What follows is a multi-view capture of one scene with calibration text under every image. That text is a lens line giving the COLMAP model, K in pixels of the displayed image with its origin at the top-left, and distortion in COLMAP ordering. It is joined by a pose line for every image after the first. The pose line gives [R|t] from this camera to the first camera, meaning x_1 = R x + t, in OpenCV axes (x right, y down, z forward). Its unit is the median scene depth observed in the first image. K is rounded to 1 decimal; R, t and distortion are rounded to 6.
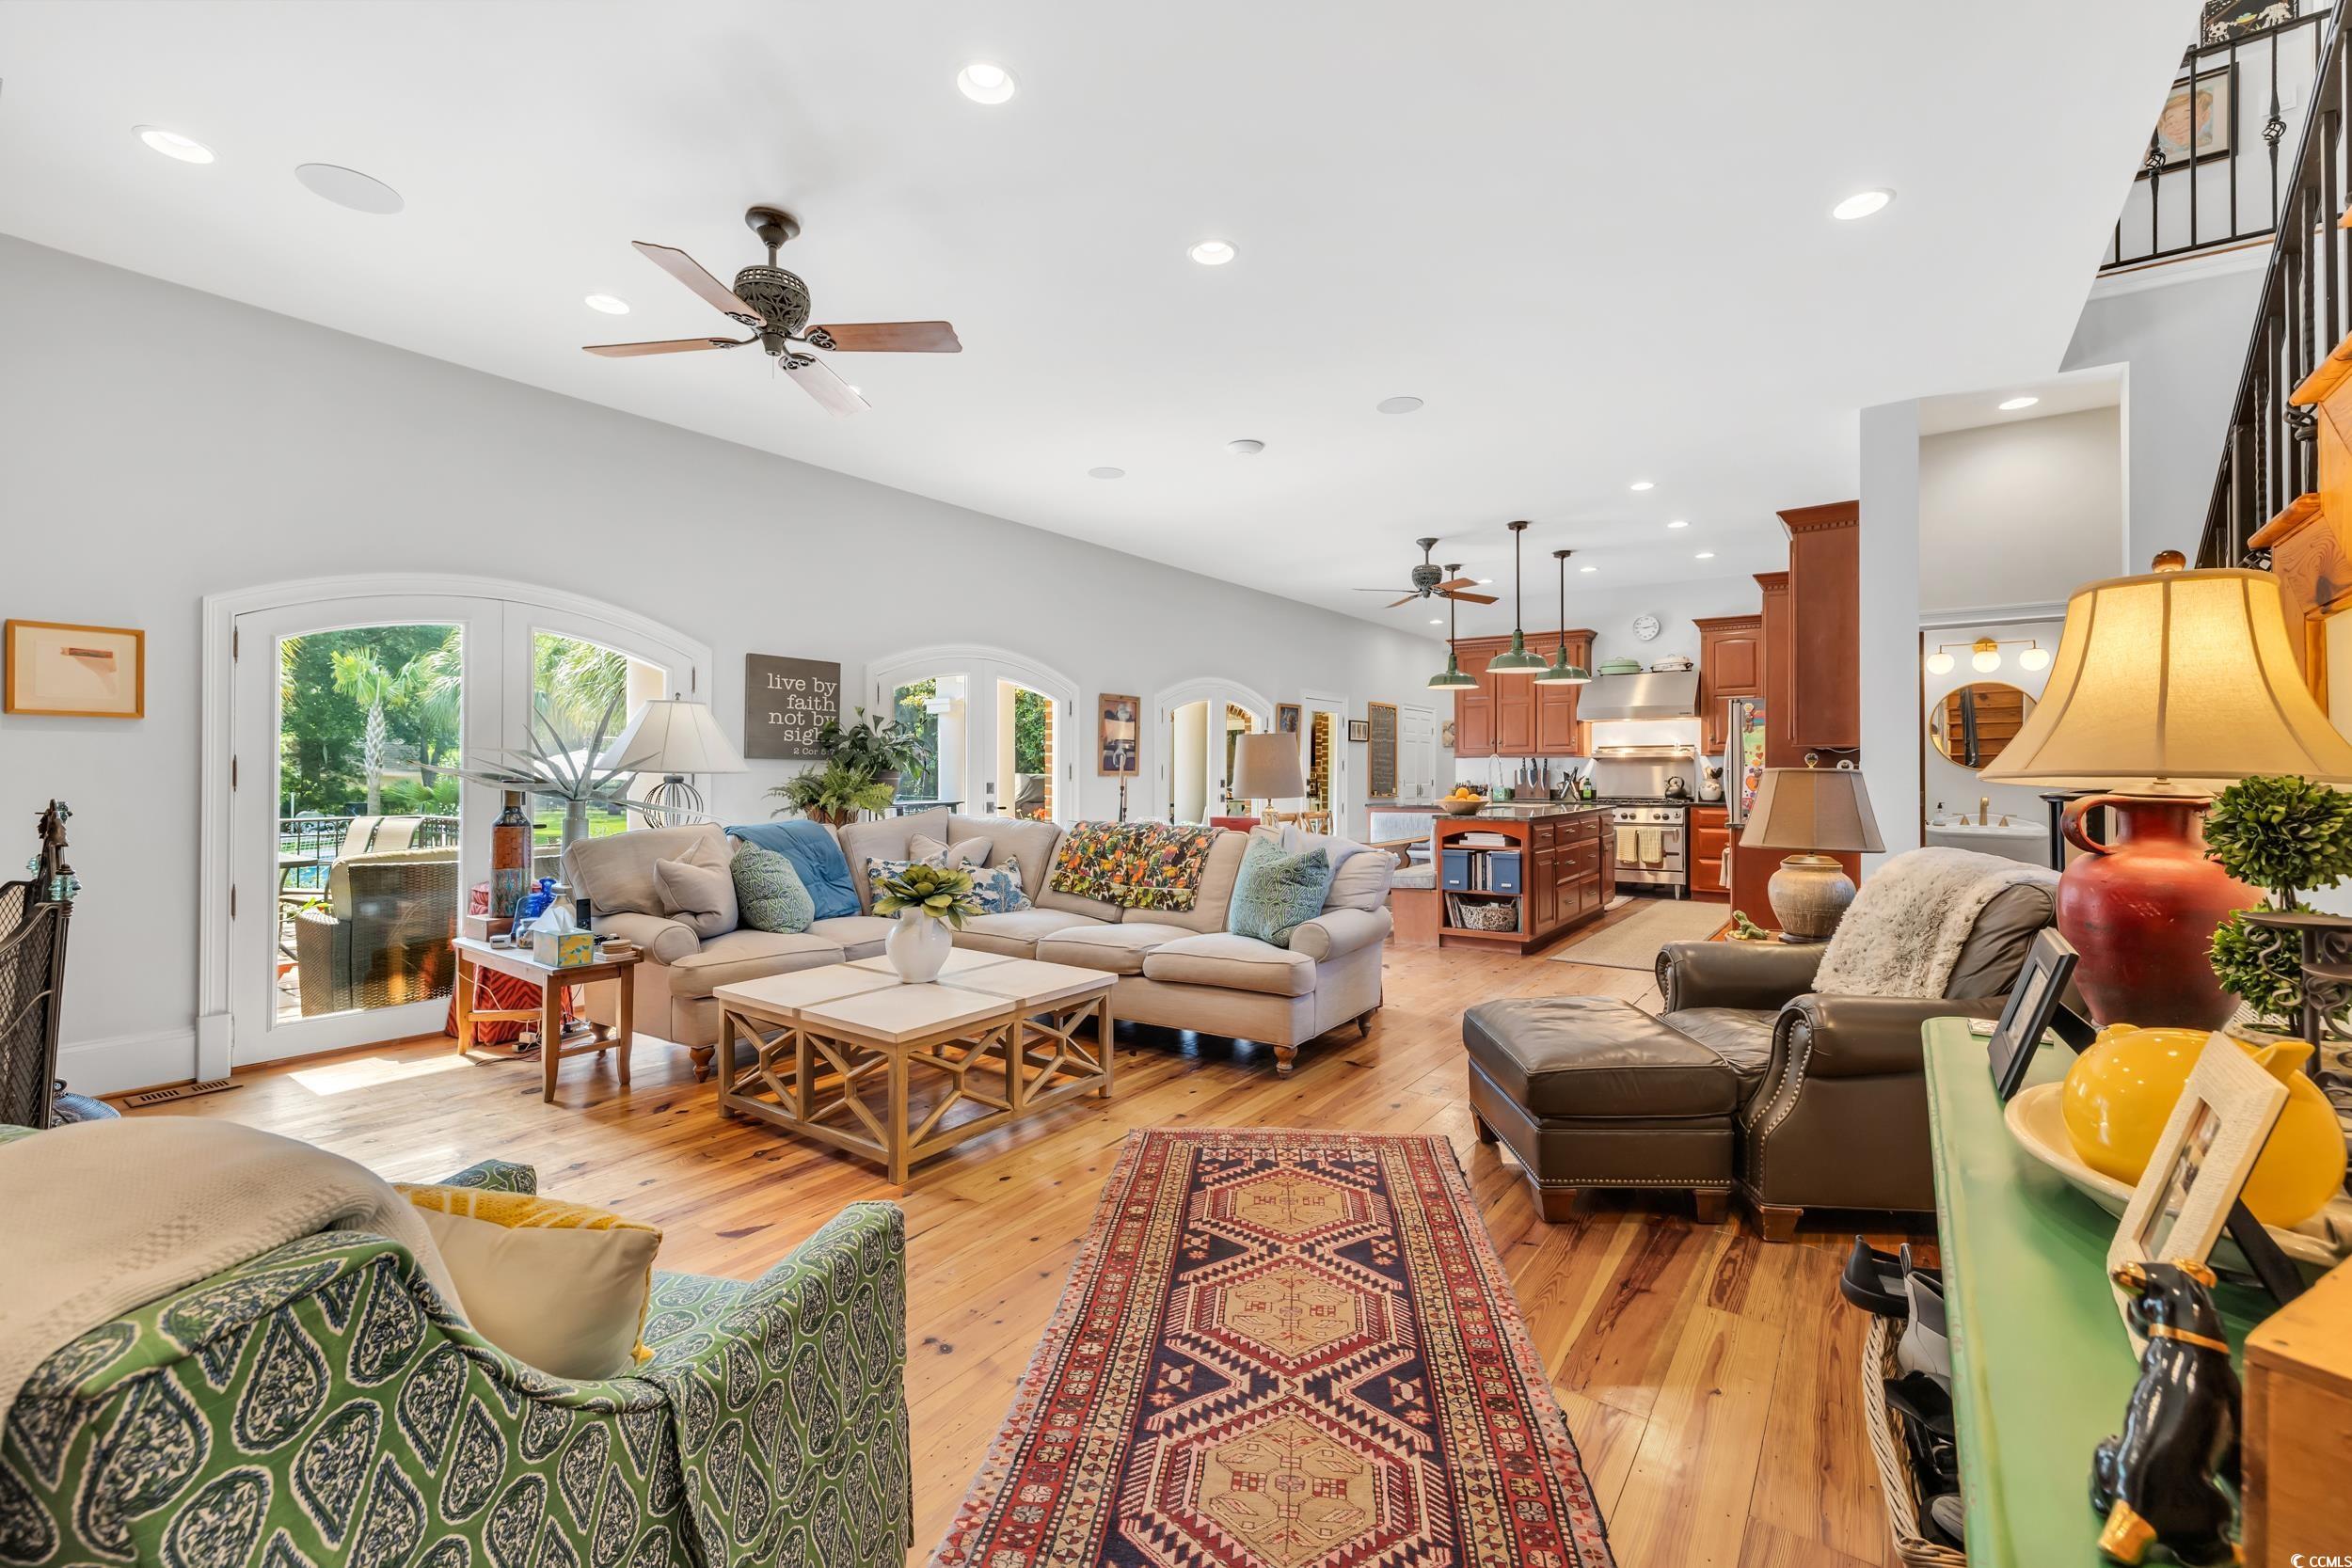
lens RADIAL K [[987.1, 0, 1186.7], [0, 987.1, 776.9], [0, 0, 1]] dist [-0.000516, -0.000117]
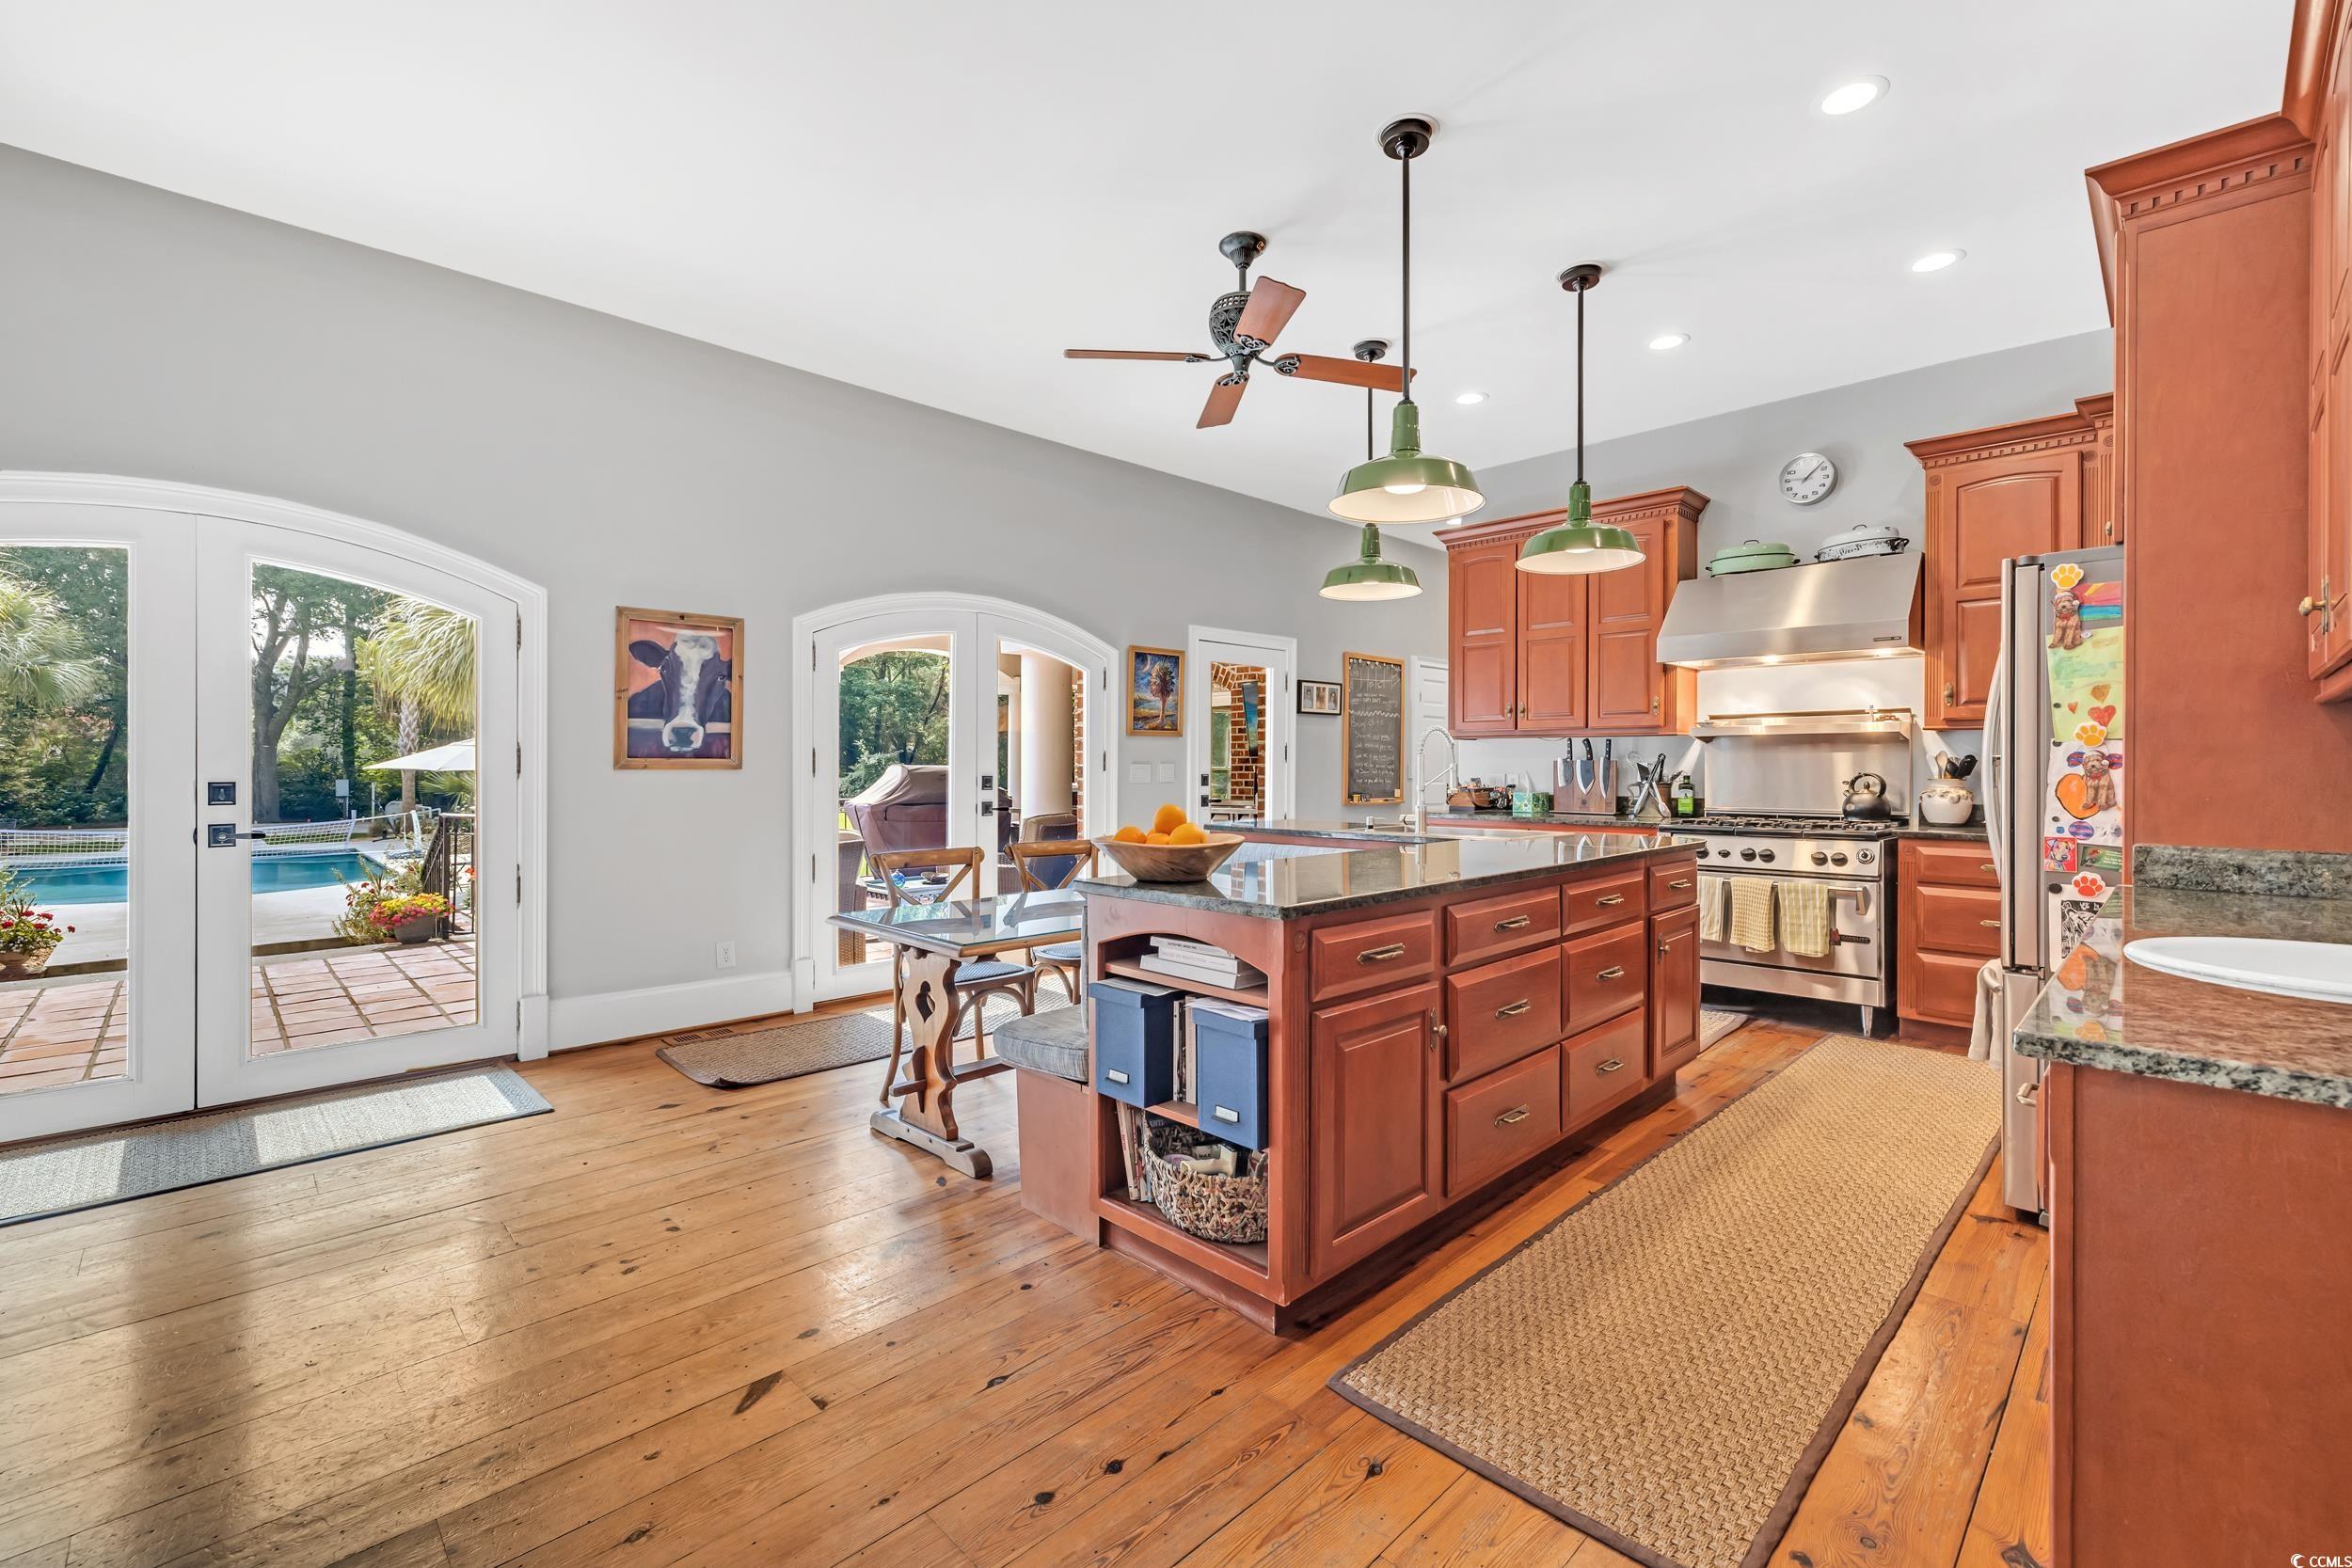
lens RADIAL K [[990.2, 0, 1200.8], [0, 990.2, 769.7], [0, 0, 1]] dist [0.001112, 0.000051]
pose [[0.987246, 0.004757, -0.159130, 0.261273], [-0.004804, 0.999988, 0.000091, -0.000879], [0.159129, 0.000674, 0.987258, 0.488845]]
